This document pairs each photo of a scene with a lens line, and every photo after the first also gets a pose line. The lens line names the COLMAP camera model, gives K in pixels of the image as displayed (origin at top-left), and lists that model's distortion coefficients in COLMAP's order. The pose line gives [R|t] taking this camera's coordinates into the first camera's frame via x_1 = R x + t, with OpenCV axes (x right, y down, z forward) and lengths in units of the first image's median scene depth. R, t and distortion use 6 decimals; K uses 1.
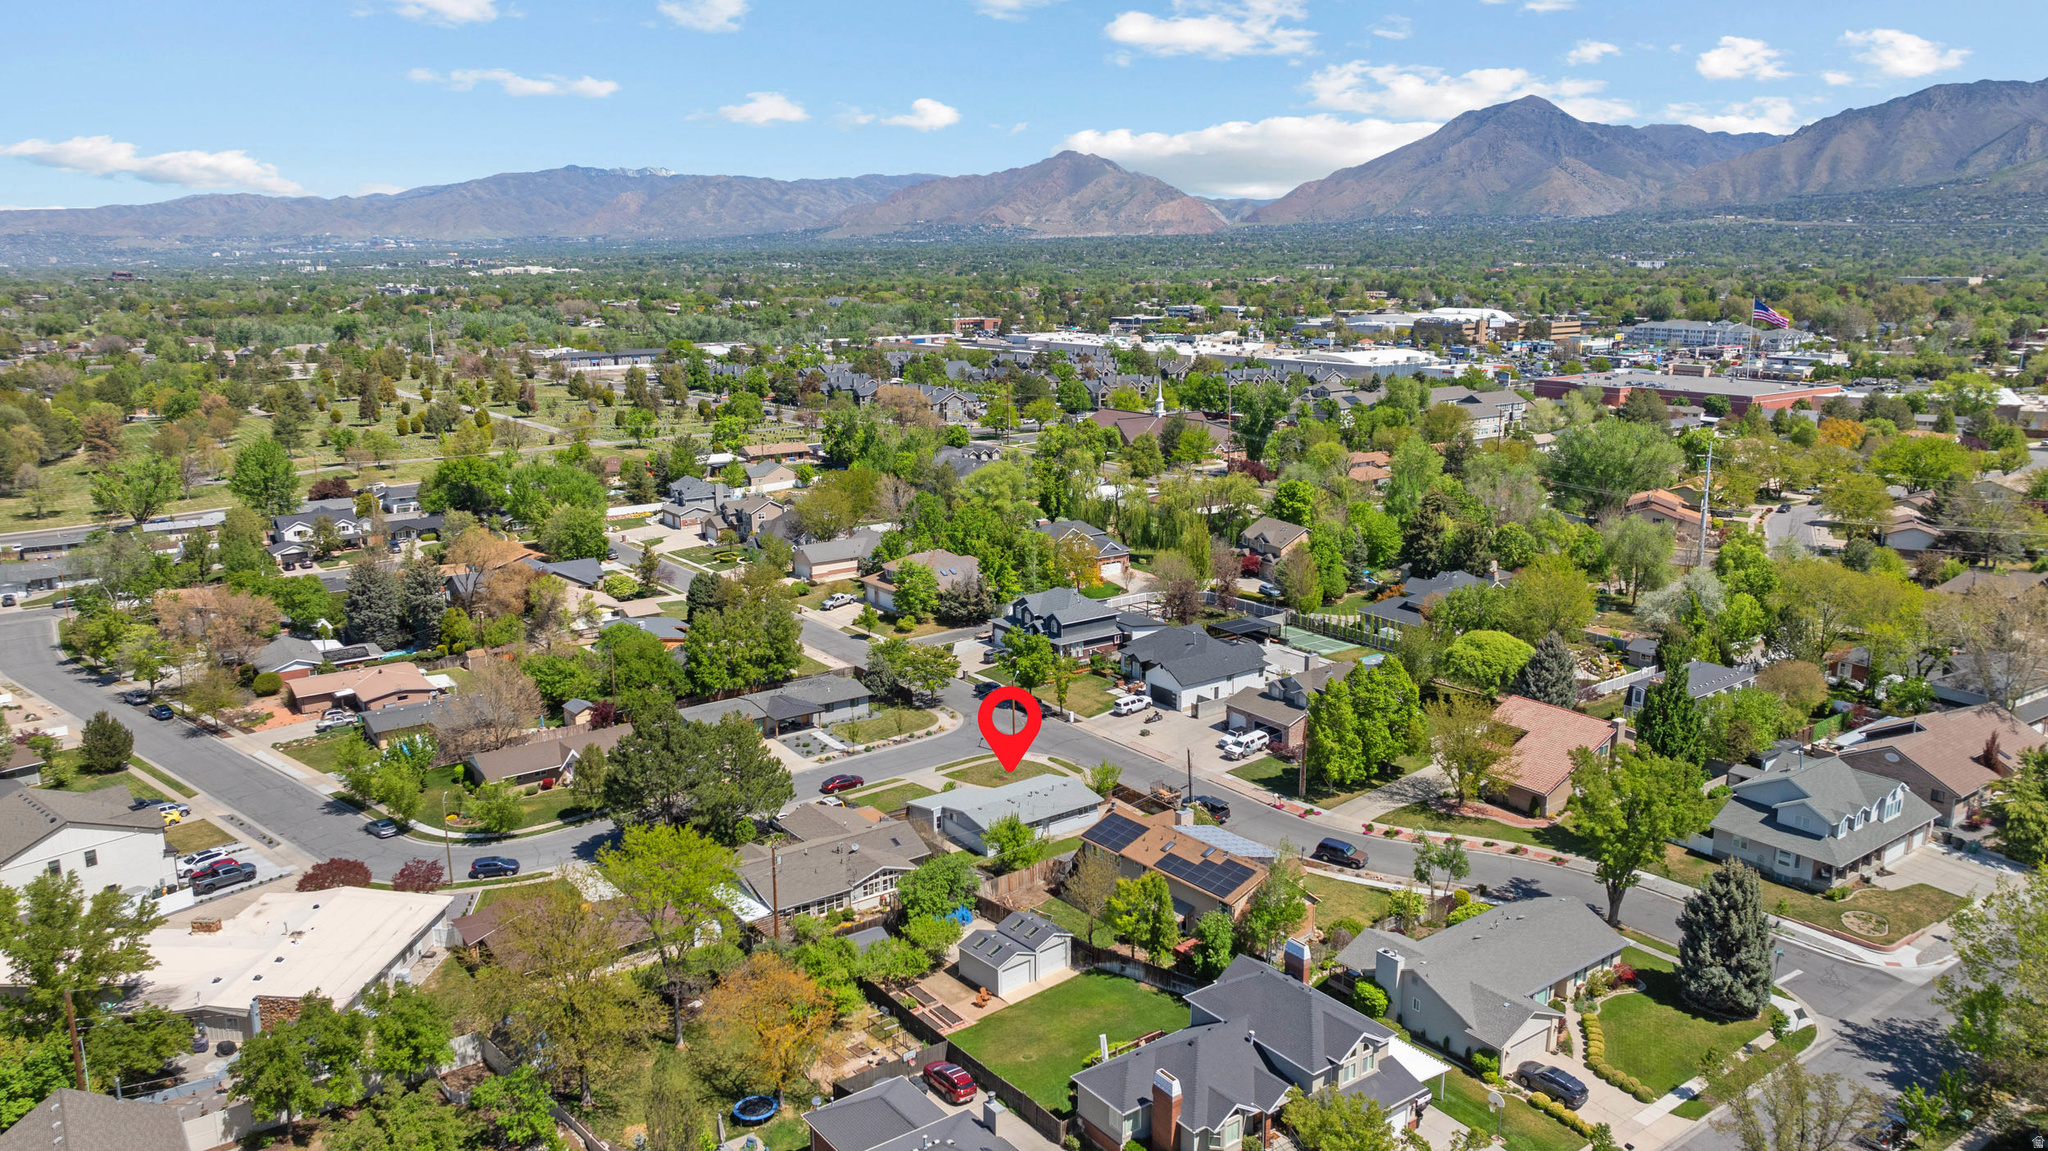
lens RADIAL K [[1436.9, 0, 1024.0], [0, 1436.9, 575.5], [0, 0, 1]] dist [-0.029021, 0.021750]
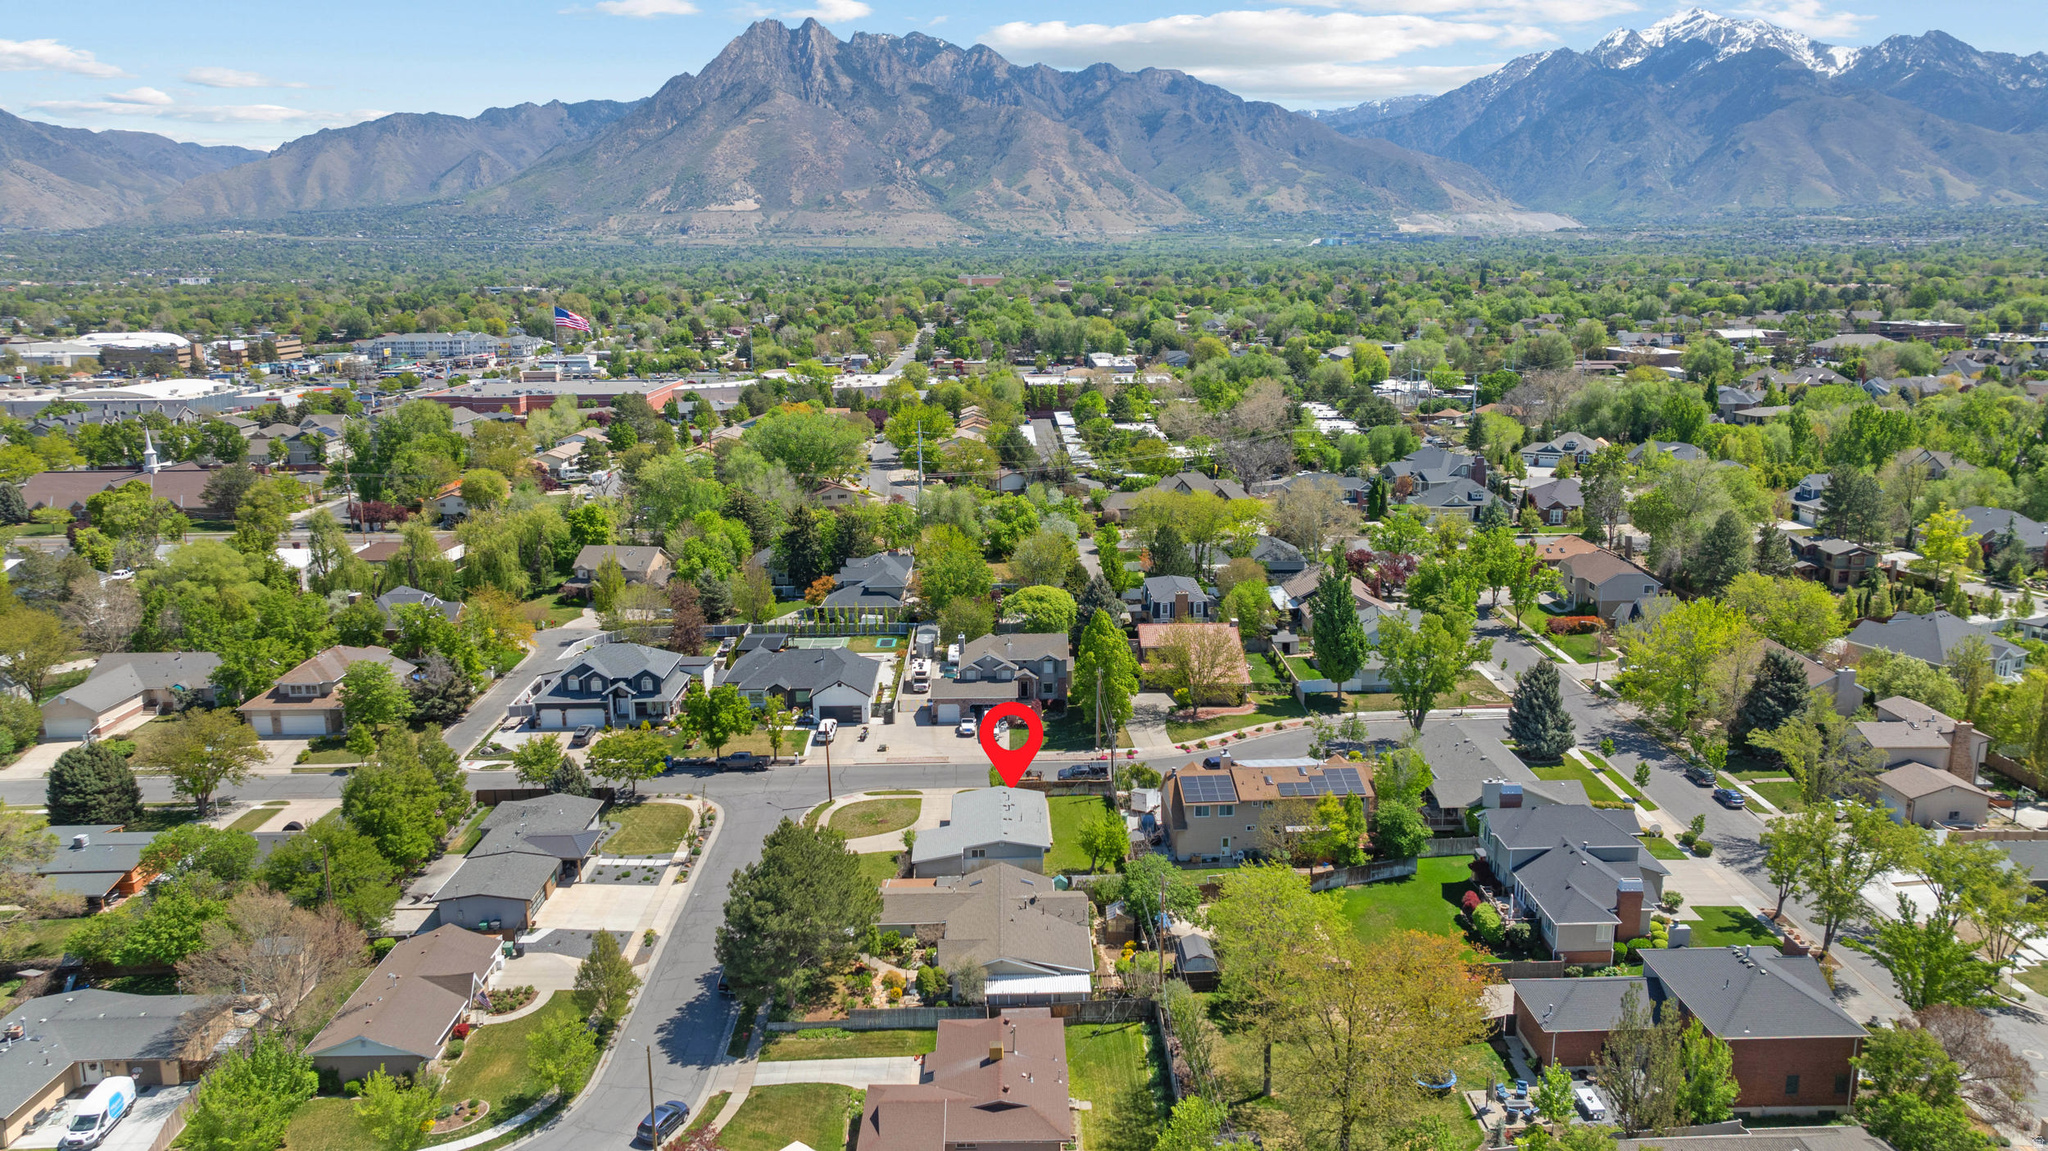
lens RADIAL K [[1430.2, 0, 1024.0], [0, 1430.2, 575.5], [0, 0, 1]] dist [0.000921, 0.005184]
pose [[0.573025, -0.175061, 0.800622, -0.599310], [0.183855, 0.979478, 0.082580, -0.066295], [-0.798649, 0.099878, 0.593452, 0.316716]]
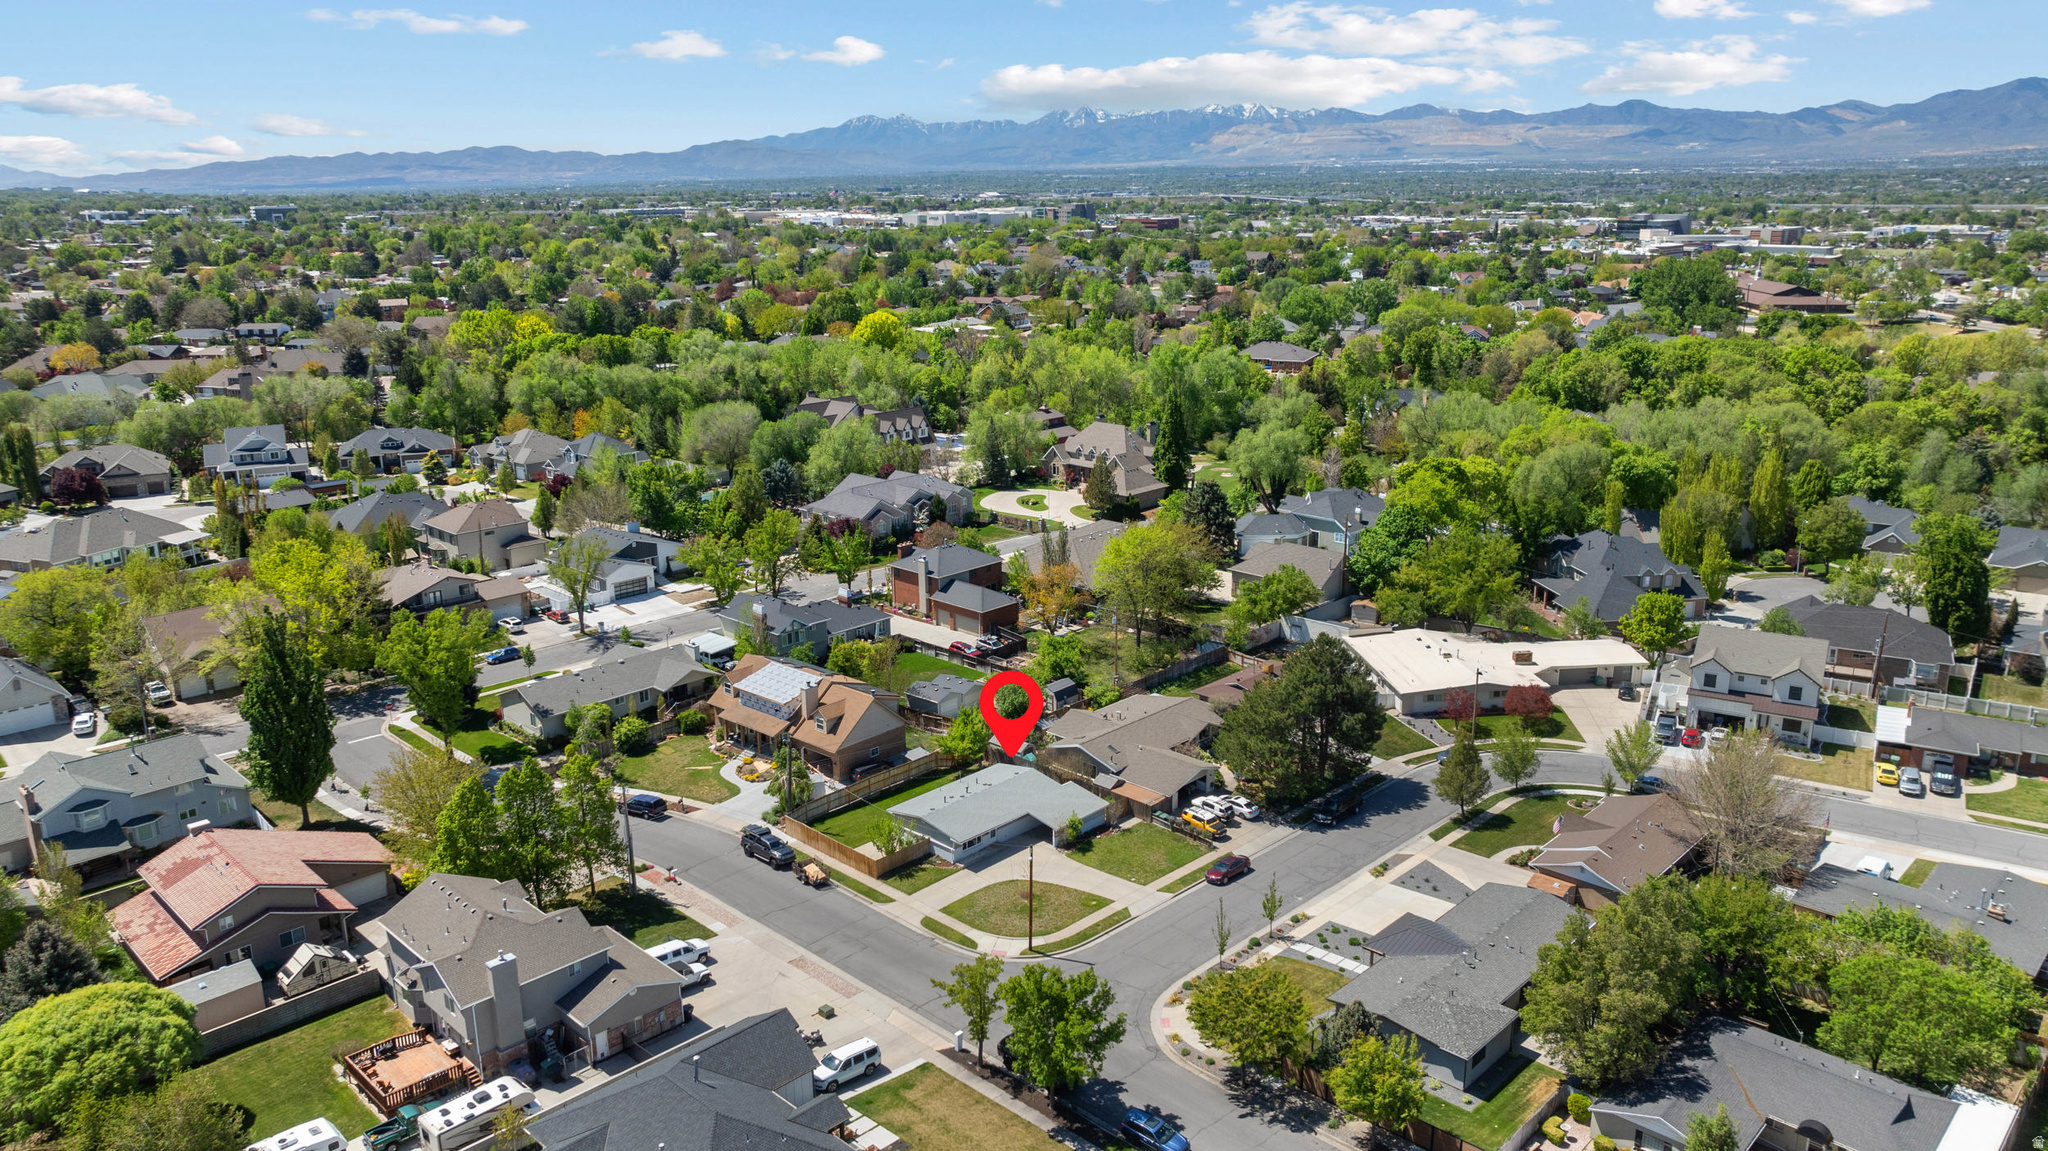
lens RADIAL K [[1436.9, 0, 1024.0], [0, 1436.9, 575.5], [0, 0, 1]] dist [-0.029021, 0.021750]
pose [[-0.985618, 0.058556, -0.158517, 0.083769], [-0.022520, 0.884165, 0.466632, -0.310373], [0.167479, 0.463491, -0.870130, 1.384616]]
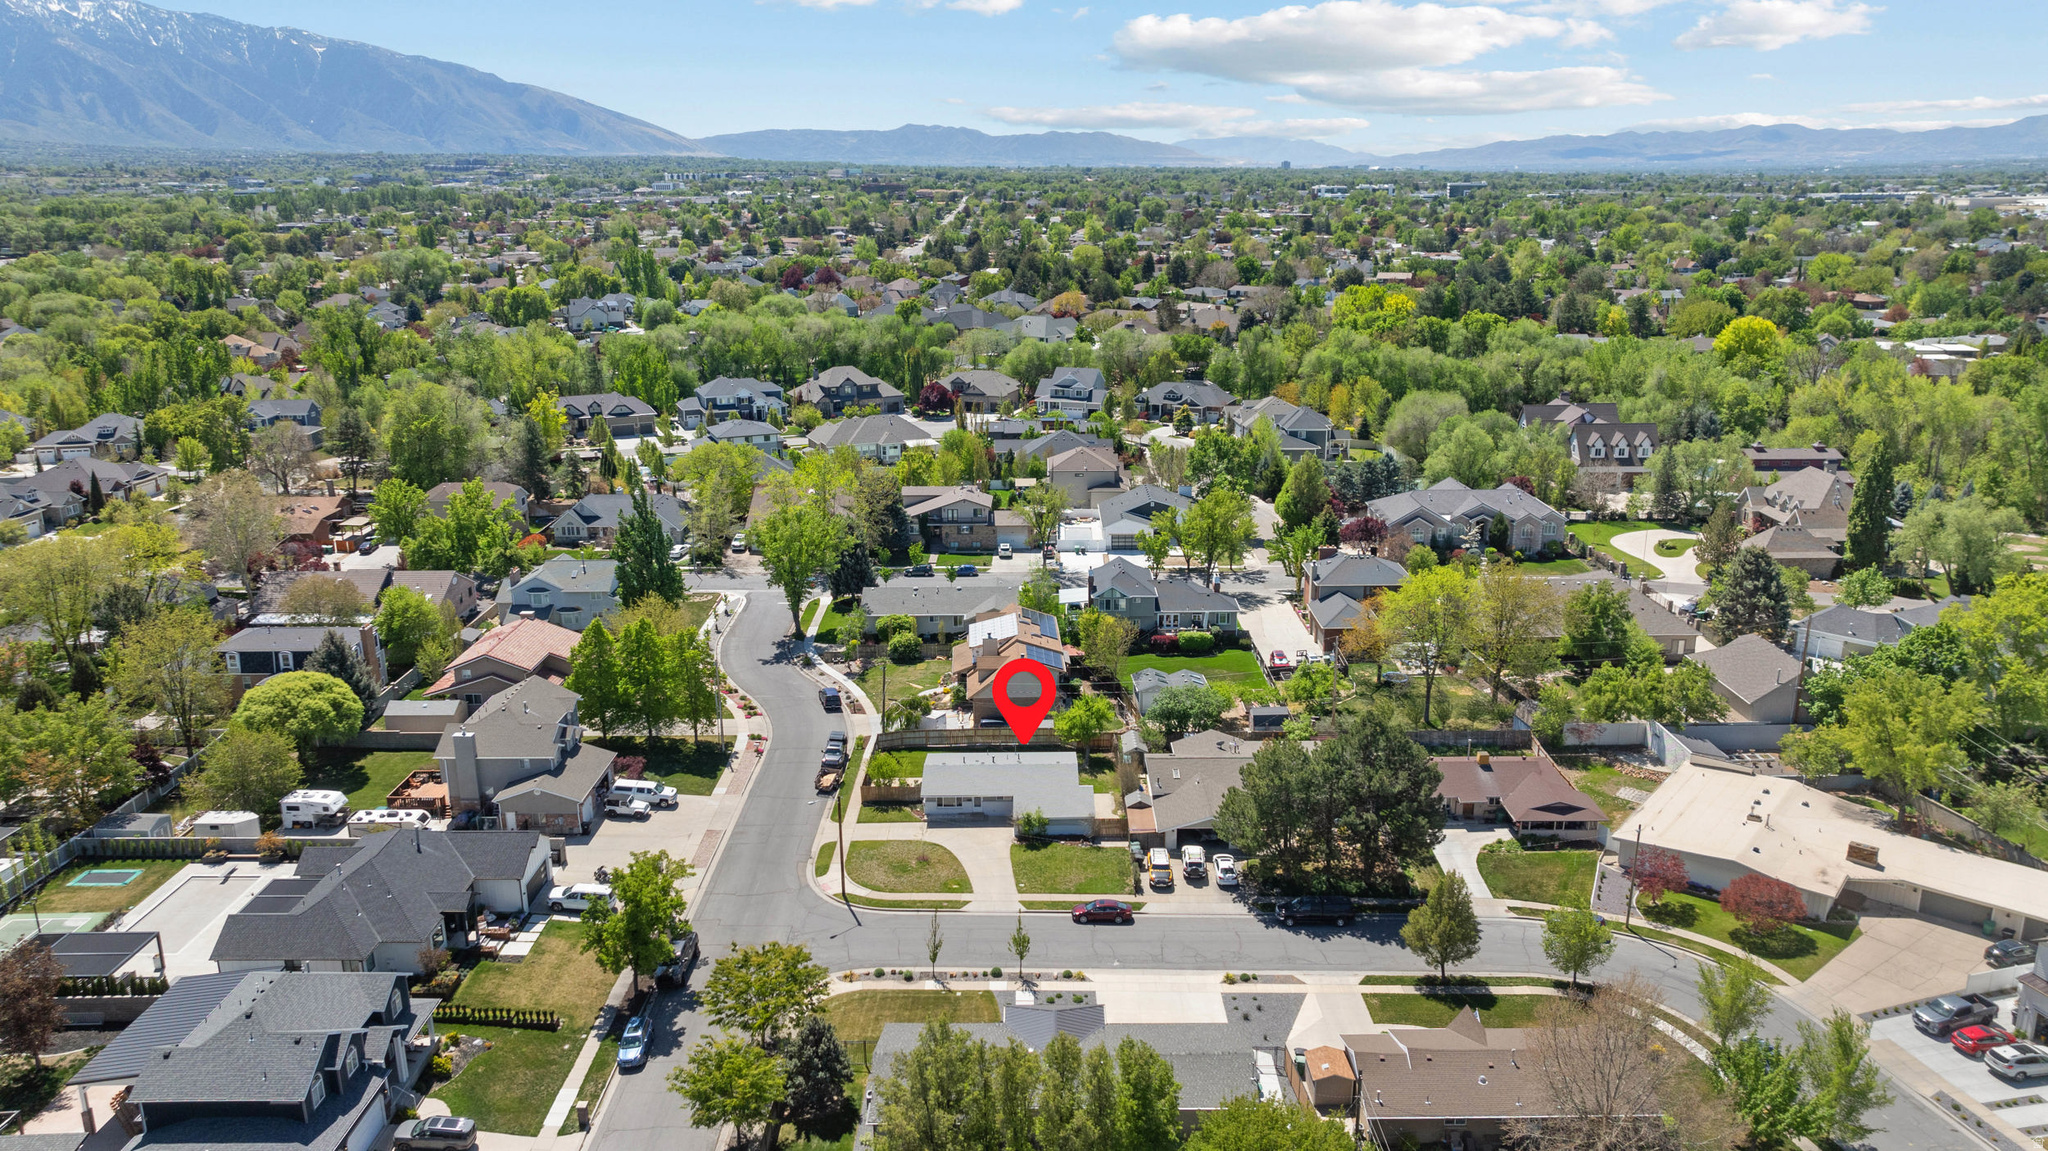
lens RADIAL K [[1422.6, 0, 1026.3], [0, 1422.6, 602.5], [0, 0, 1]] dist [-0.026047, 0.025411]
pose [[-0.803578, -0.161299, 0.572926, -0.420556], [0.141692, 0.883064, 0.447350, -0.278424], [-0.578087, 0.440660, -0.686756, 1.264330]]
